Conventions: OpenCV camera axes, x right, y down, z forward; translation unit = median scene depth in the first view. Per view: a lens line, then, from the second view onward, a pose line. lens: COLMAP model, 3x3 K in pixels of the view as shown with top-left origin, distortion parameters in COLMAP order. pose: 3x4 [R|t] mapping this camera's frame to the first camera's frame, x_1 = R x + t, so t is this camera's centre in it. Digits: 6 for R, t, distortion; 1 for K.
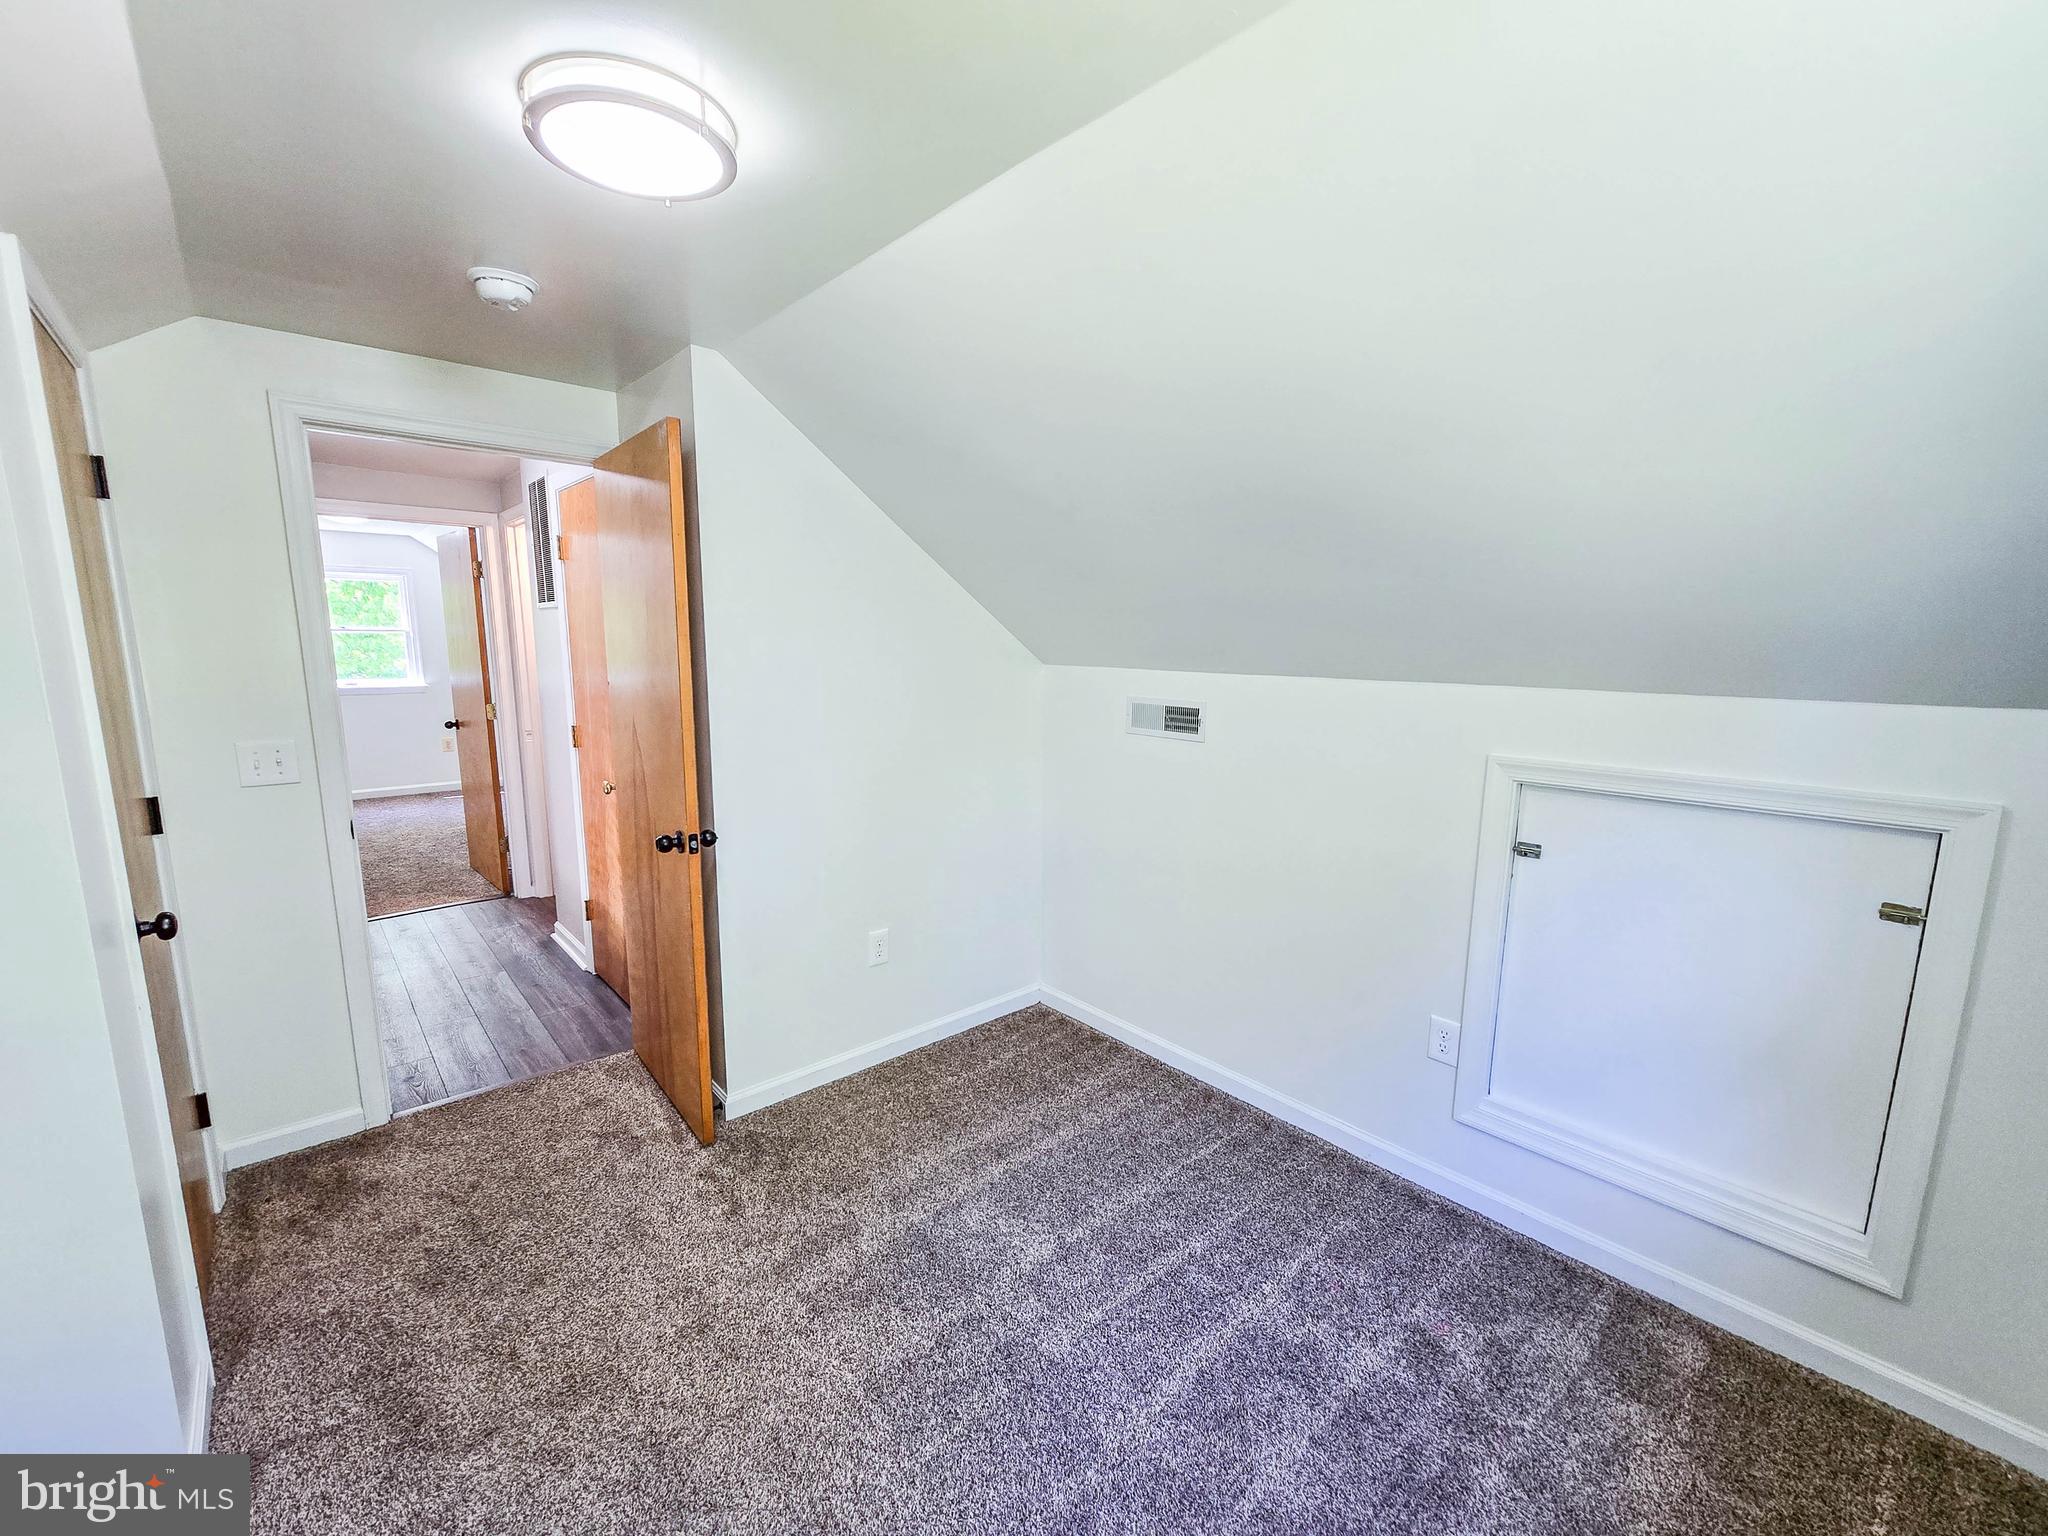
lens RADIAL K [[849.3, 0, 1029.0], [0, 849.3, 775.6], [0, 0, 1]] dist [-0.003112, 0.000078]
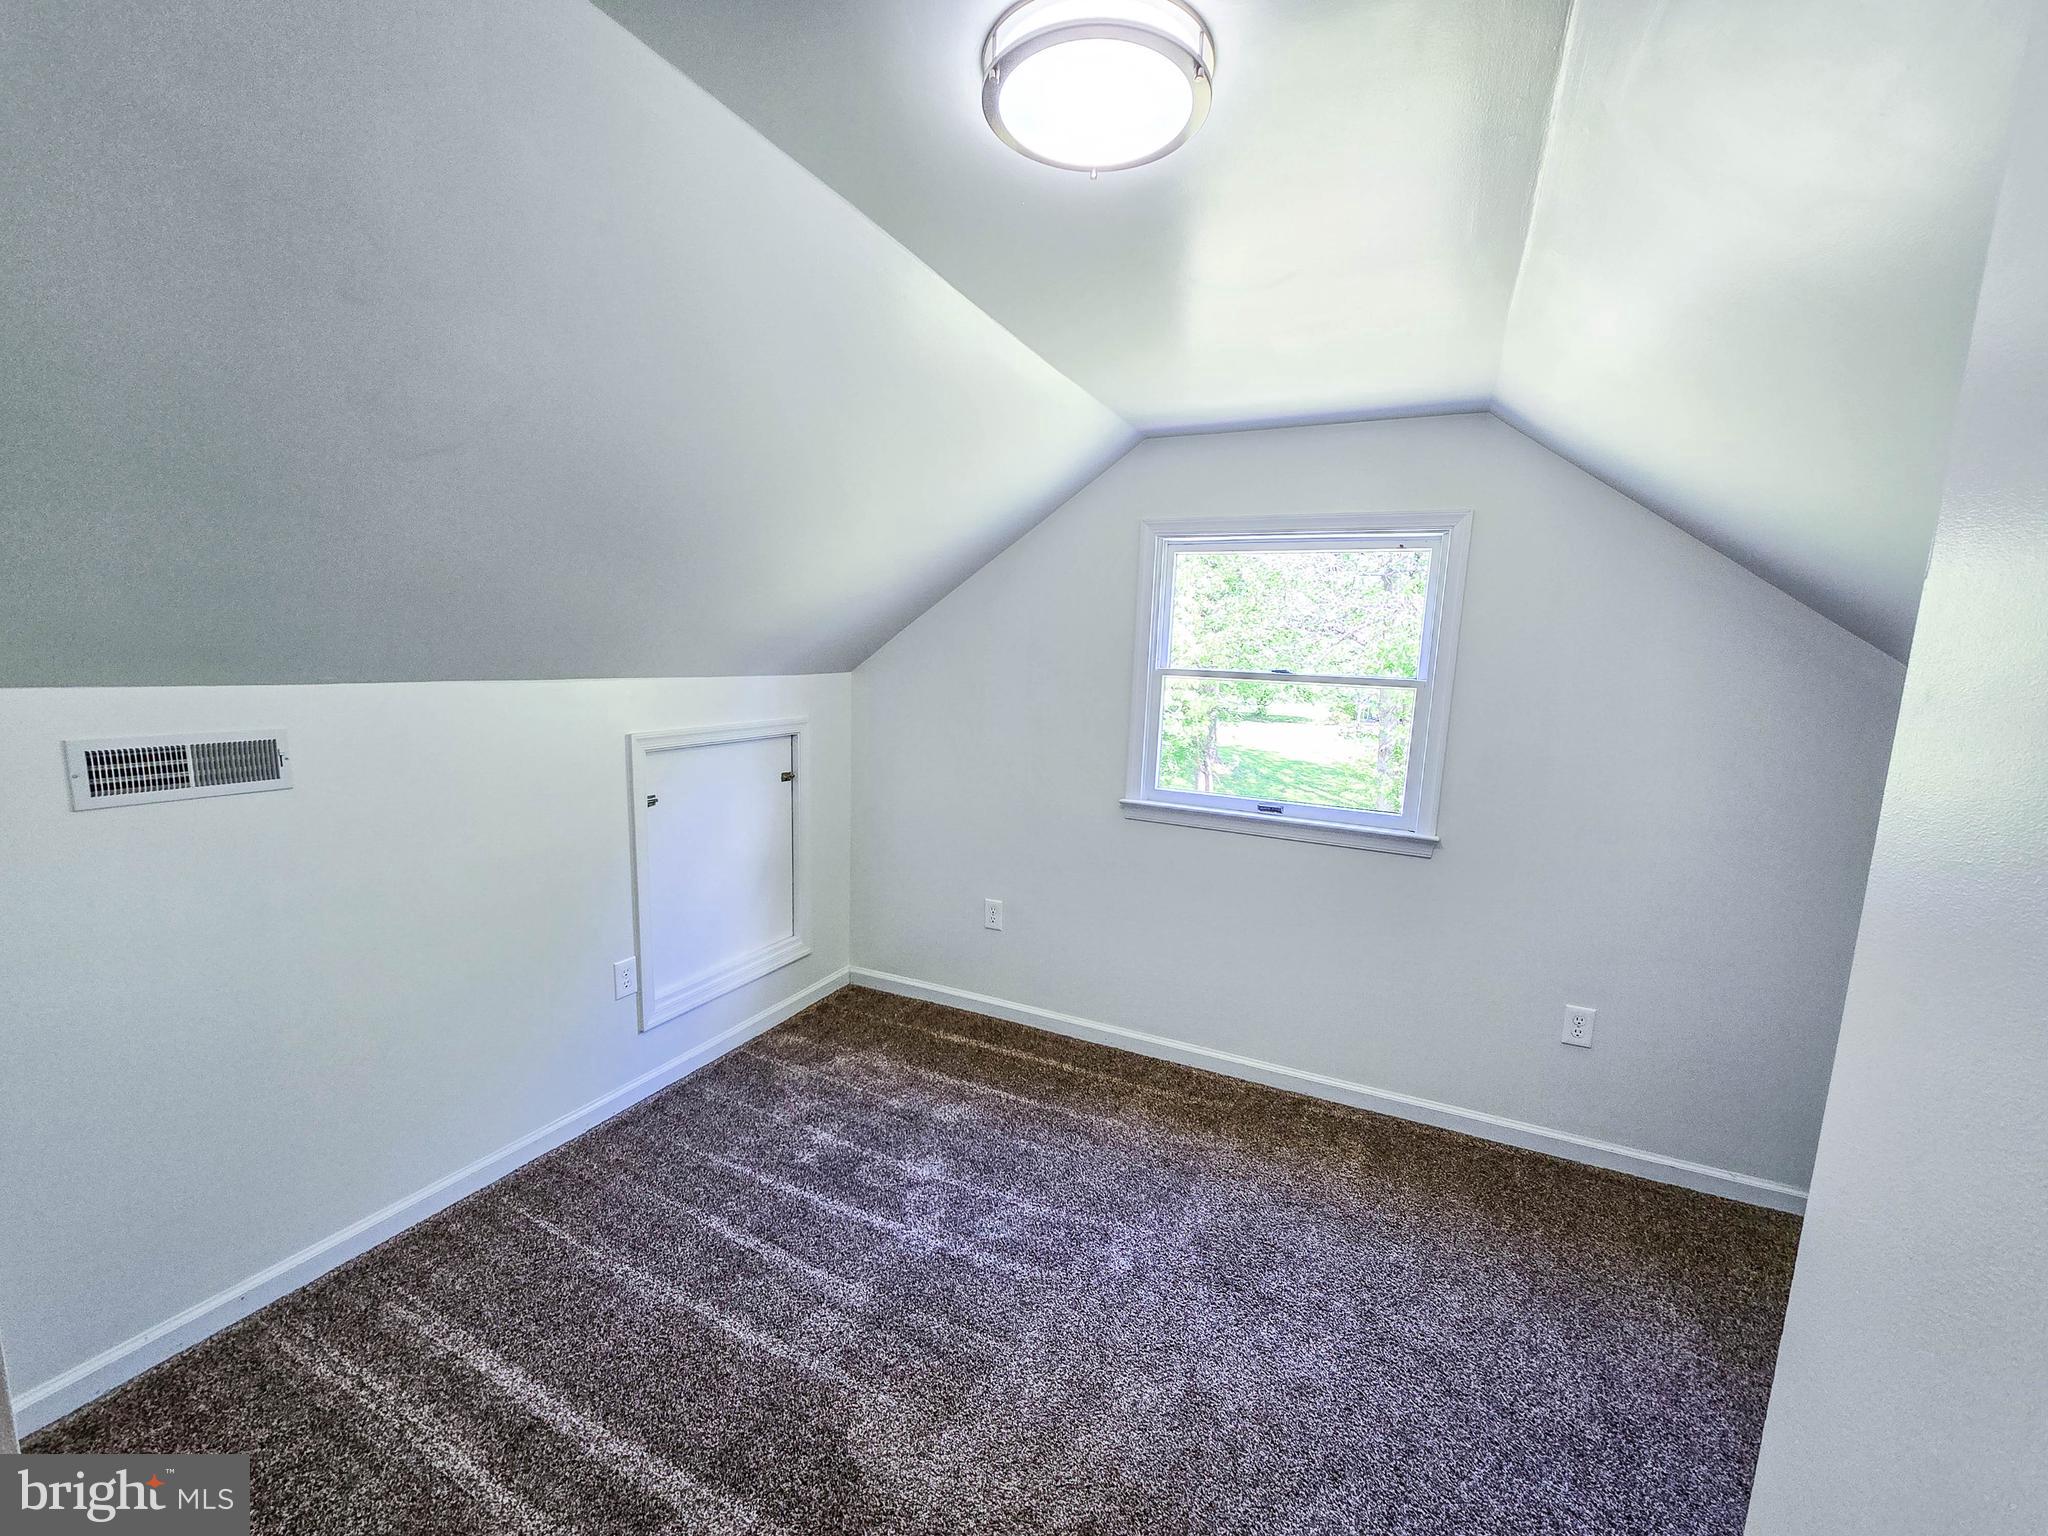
lens RADIAL K [[849.3, 0, 1025.7], [0, 849.3, 773.5], [0, 0, 1]] dist [-0.003112, 0.000078]
pose [[-0.385420, -0.159677, 0.908820, -0.902096], [0.107260, 0.970484, 0.215999, -0.192002], [-0.916486, 0.180730, -0.356917, 1.015299]]
